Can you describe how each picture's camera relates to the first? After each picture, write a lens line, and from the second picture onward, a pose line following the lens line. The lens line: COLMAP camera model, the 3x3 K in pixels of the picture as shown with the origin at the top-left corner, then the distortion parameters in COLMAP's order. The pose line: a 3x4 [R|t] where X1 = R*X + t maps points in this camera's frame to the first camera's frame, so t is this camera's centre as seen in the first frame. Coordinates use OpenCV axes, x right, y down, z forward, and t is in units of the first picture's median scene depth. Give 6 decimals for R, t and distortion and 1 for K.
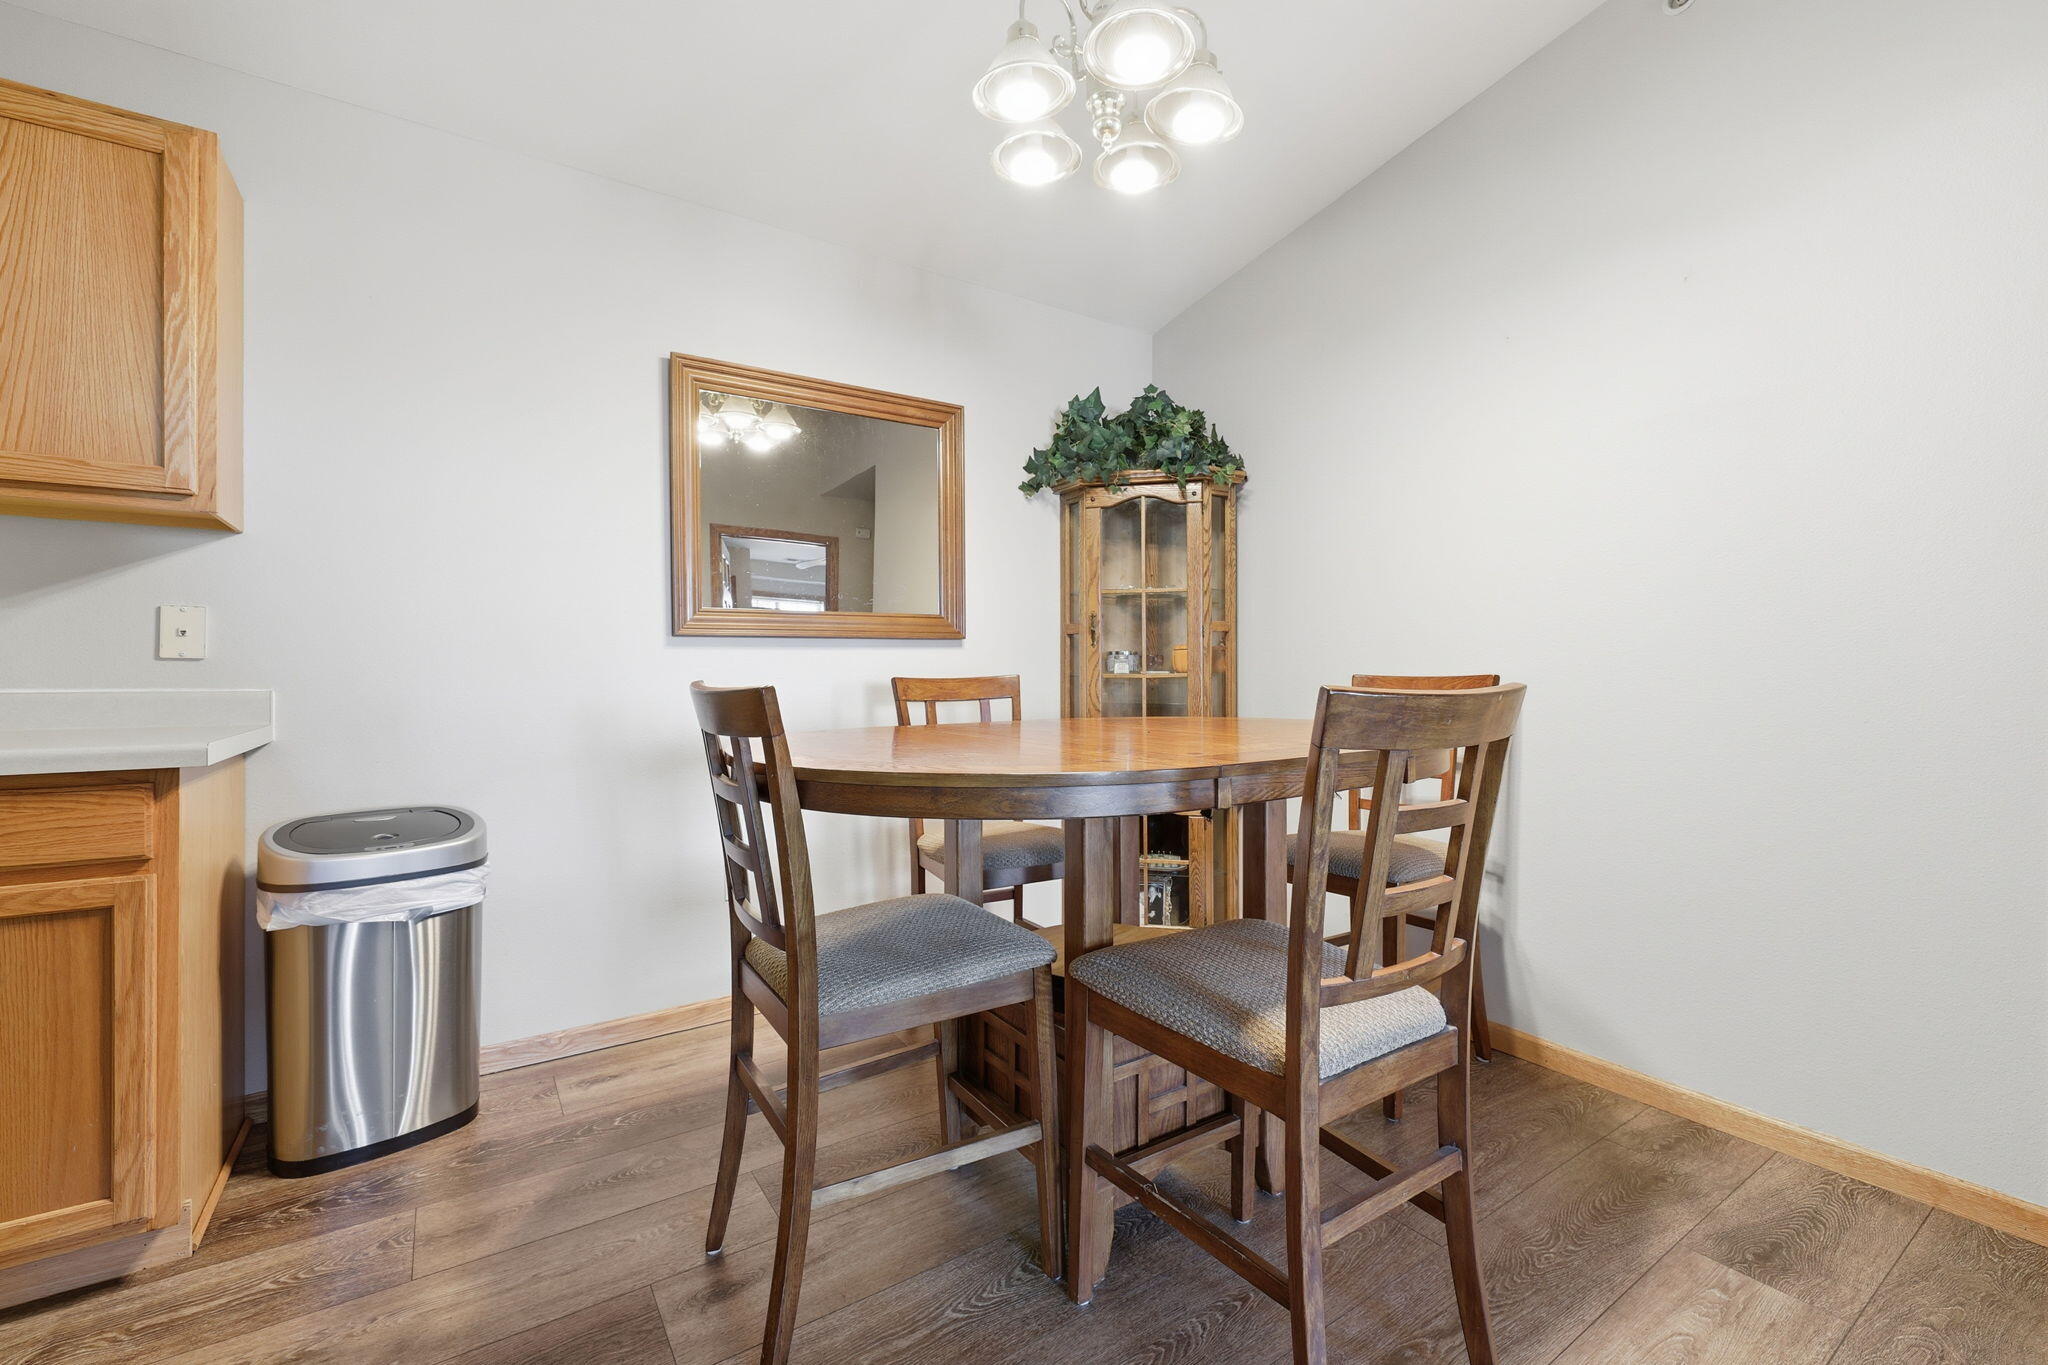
lens RADIAL K [[861.5, 0, 1019.6], [0, 861.5, 676.9], [0, 0, 1]] dist [-0.001865, 0.000760]
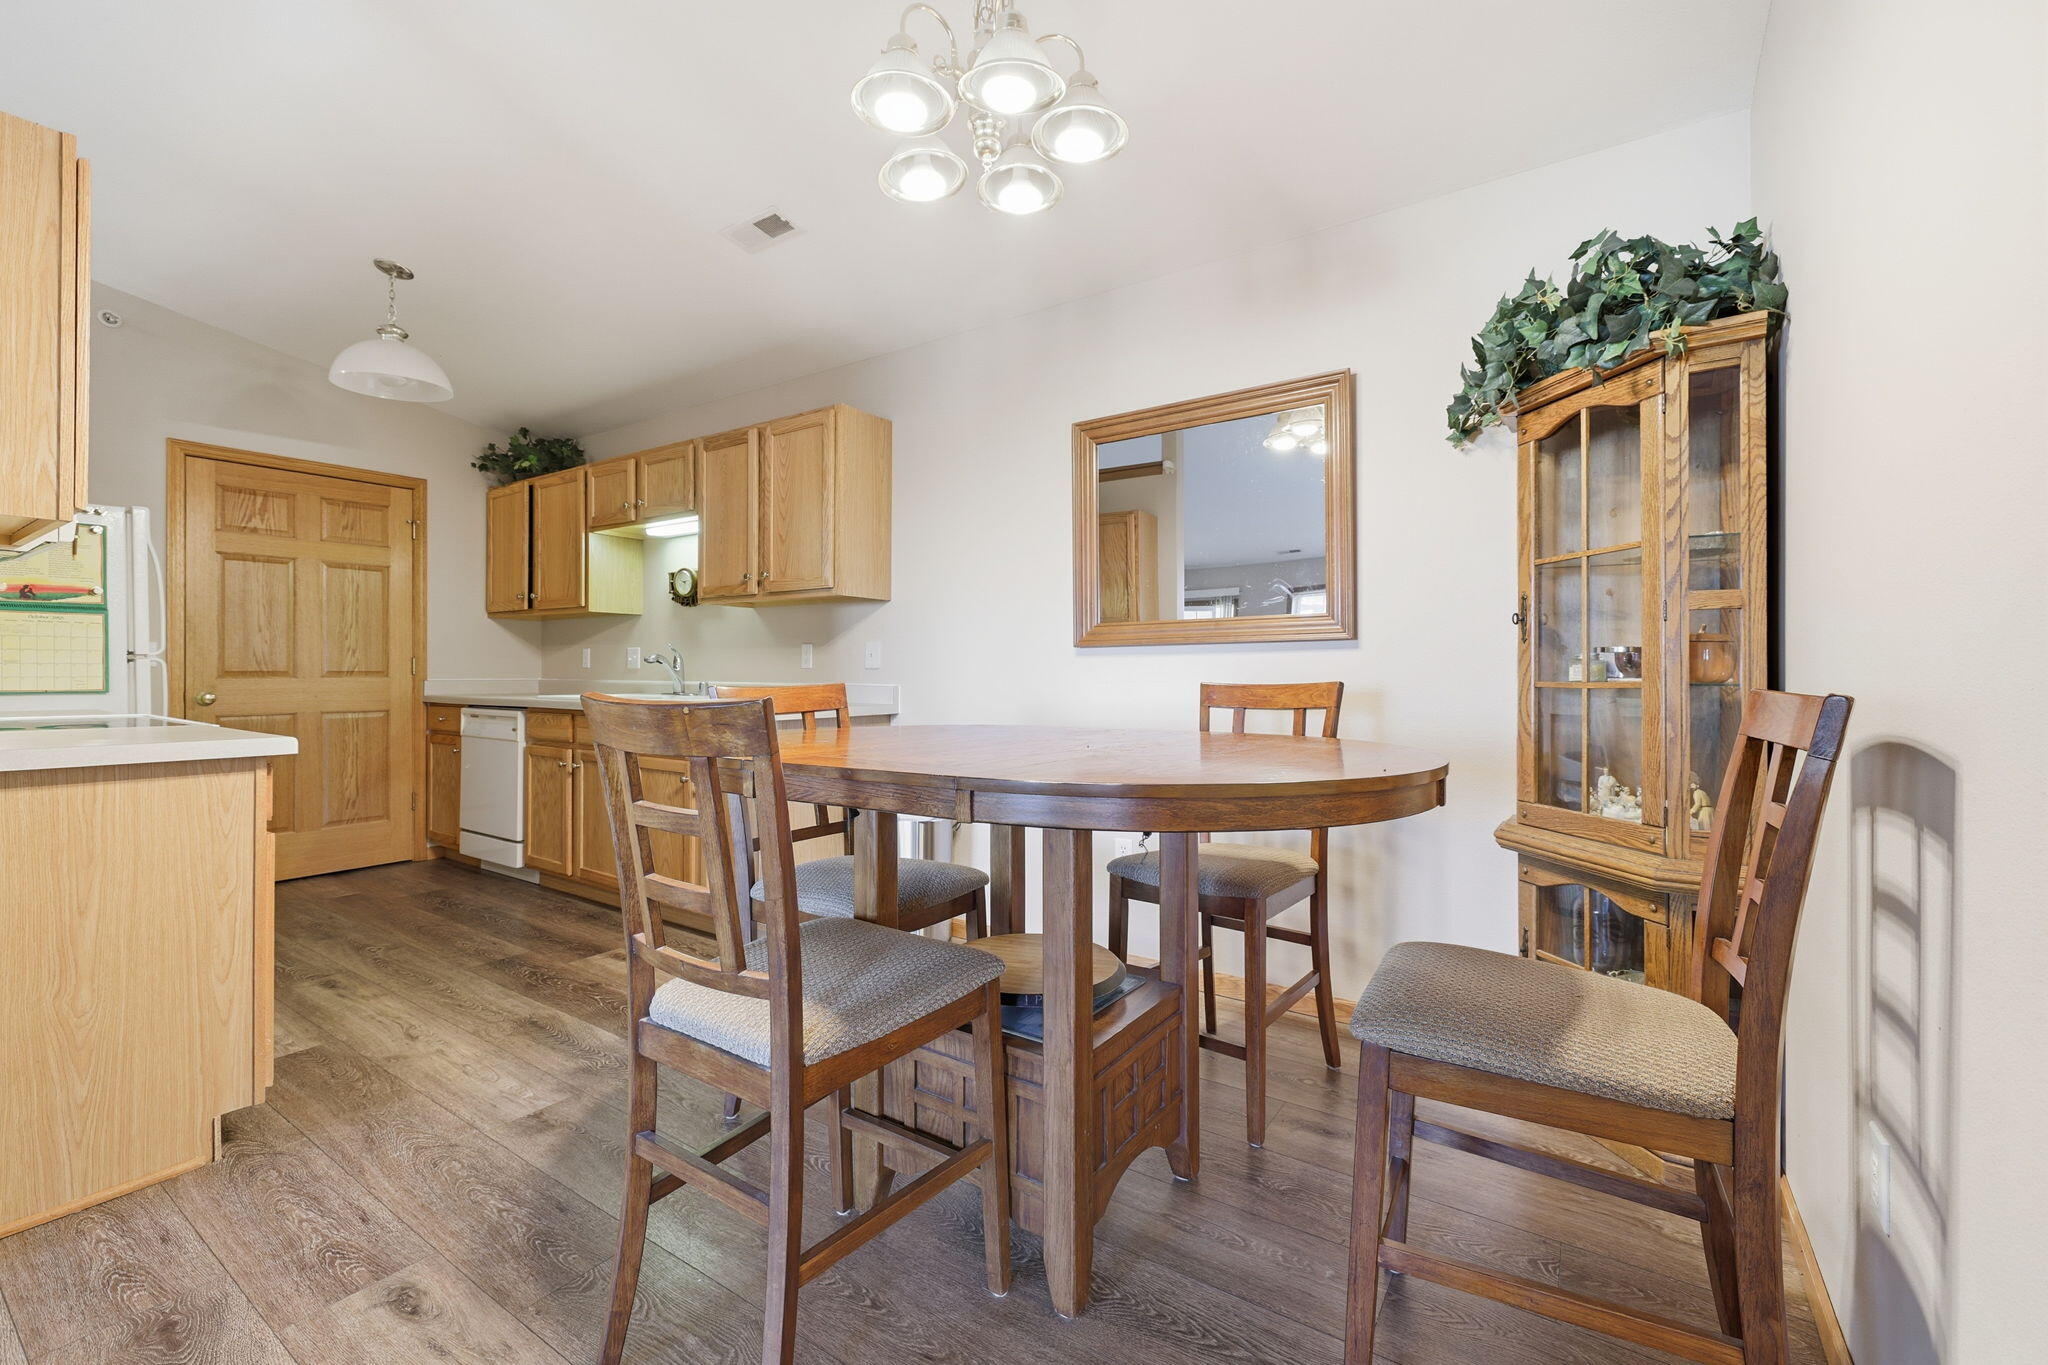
lens RADIAL K [[861.5, 0, 1014.2], [0, 861.5, 675.5], [0, 0, 1]] dist [-0.001865, 0.000760]
pose [[0.371788, 0.005241, -0.928303, 0.689043], [-0.002147, 0.999986, 0.004786, -0.011889], [0.928315, 0.000214, 0.371795, 0.422068]]
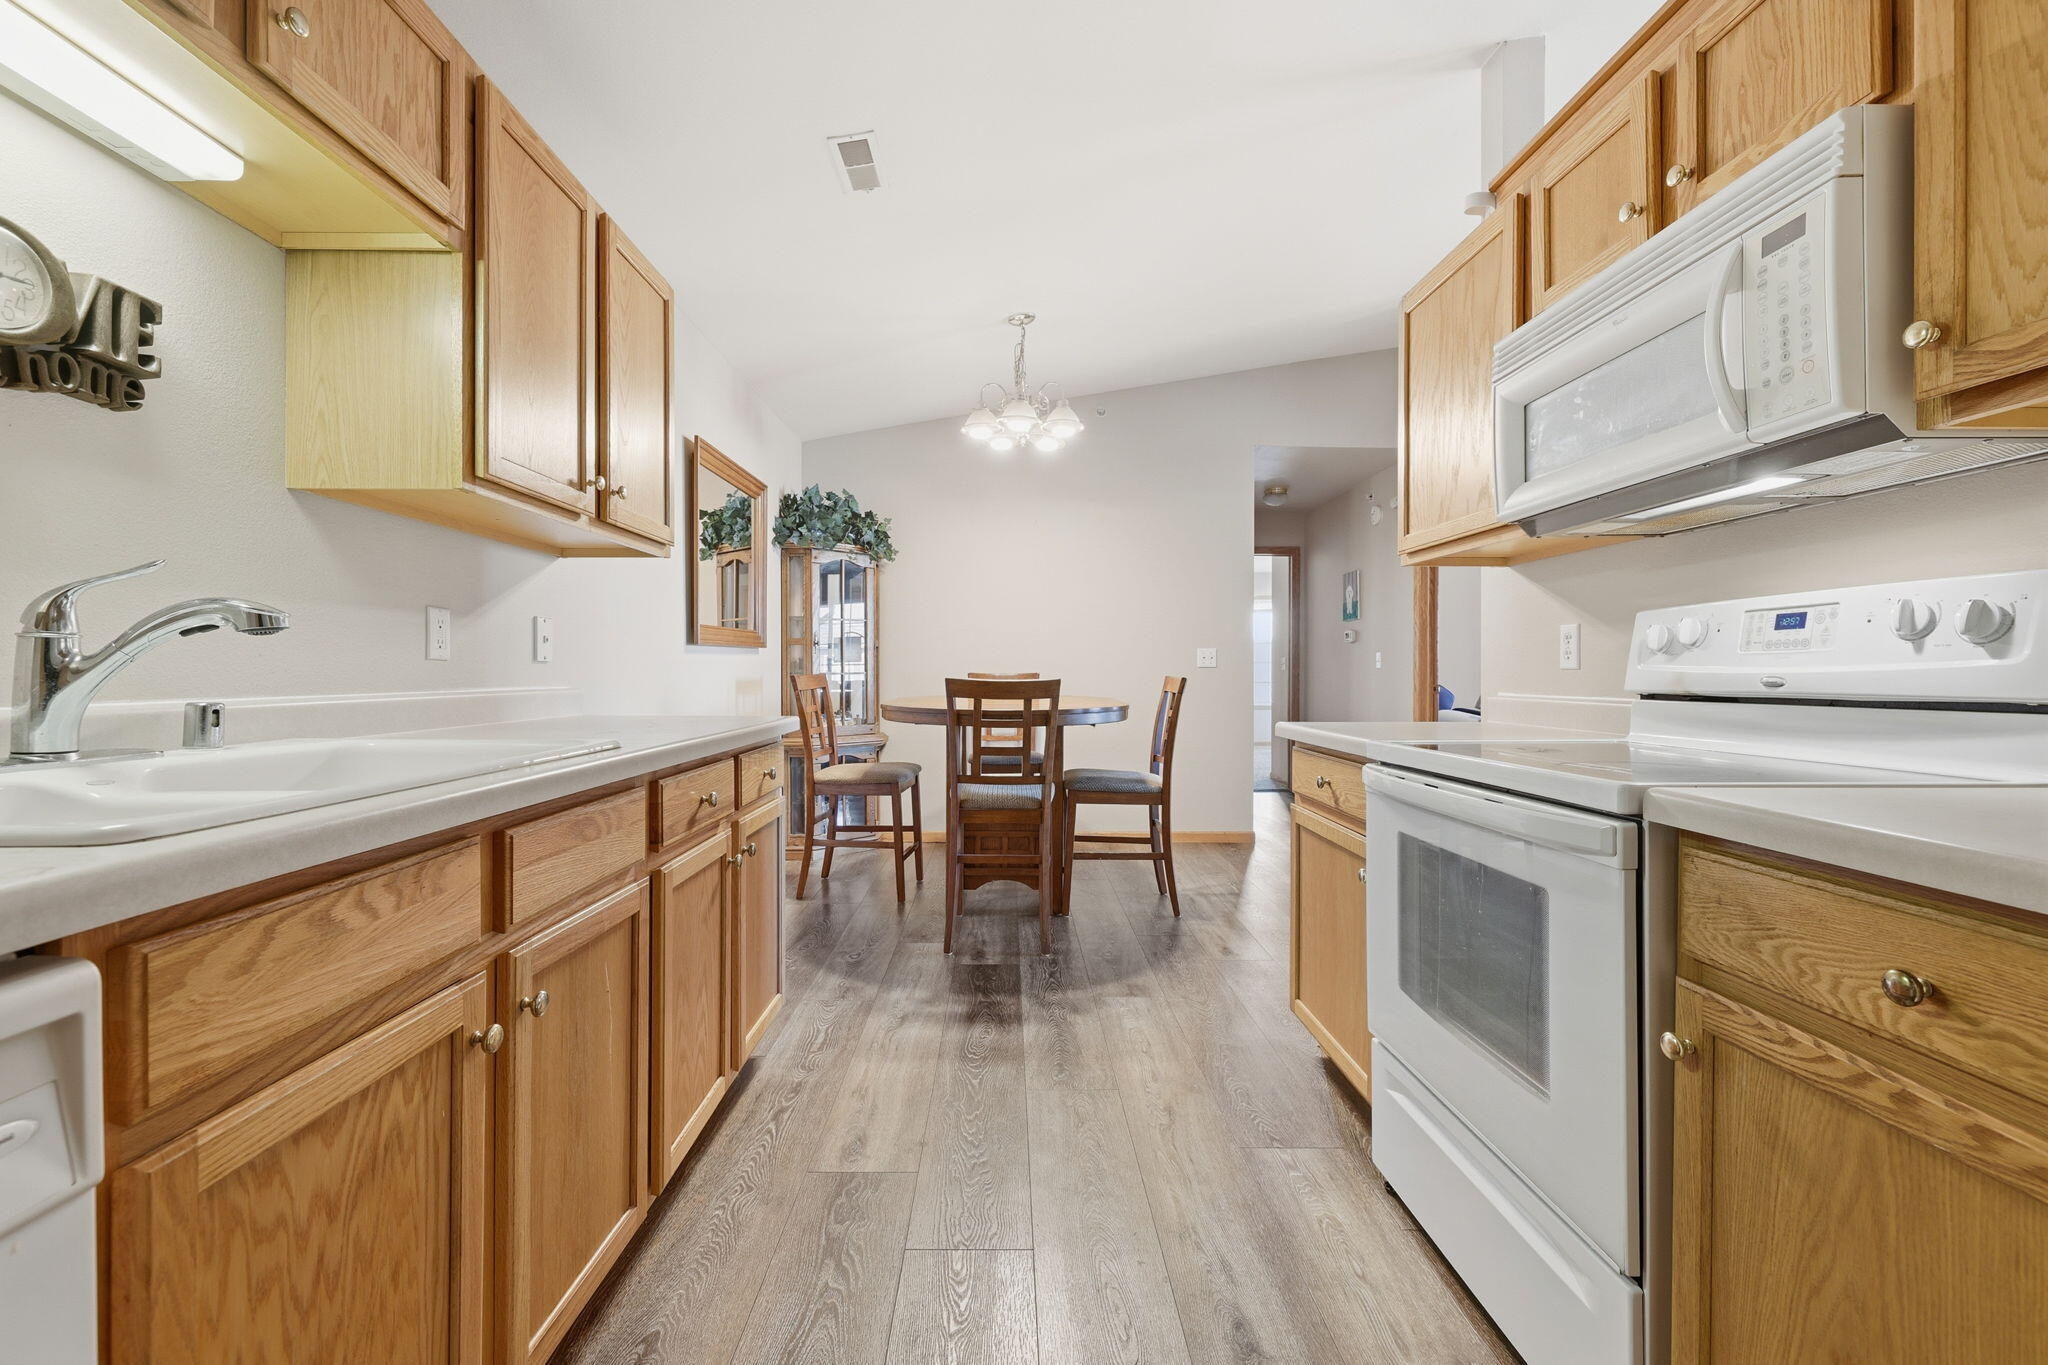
lens RADIAL K [[861.5, 0, 1013.3], [0, 861.5, 672.8], [0, 0, 1]] dist [-0.001865, 0.000760]
pose [[0.545360, -0.000859, 0.838202, -1.171413], [-0.004380, 0.999983, 0.003875, -0.010370], [-0.838191, -0.005785, 0.545347, -0.148019]]
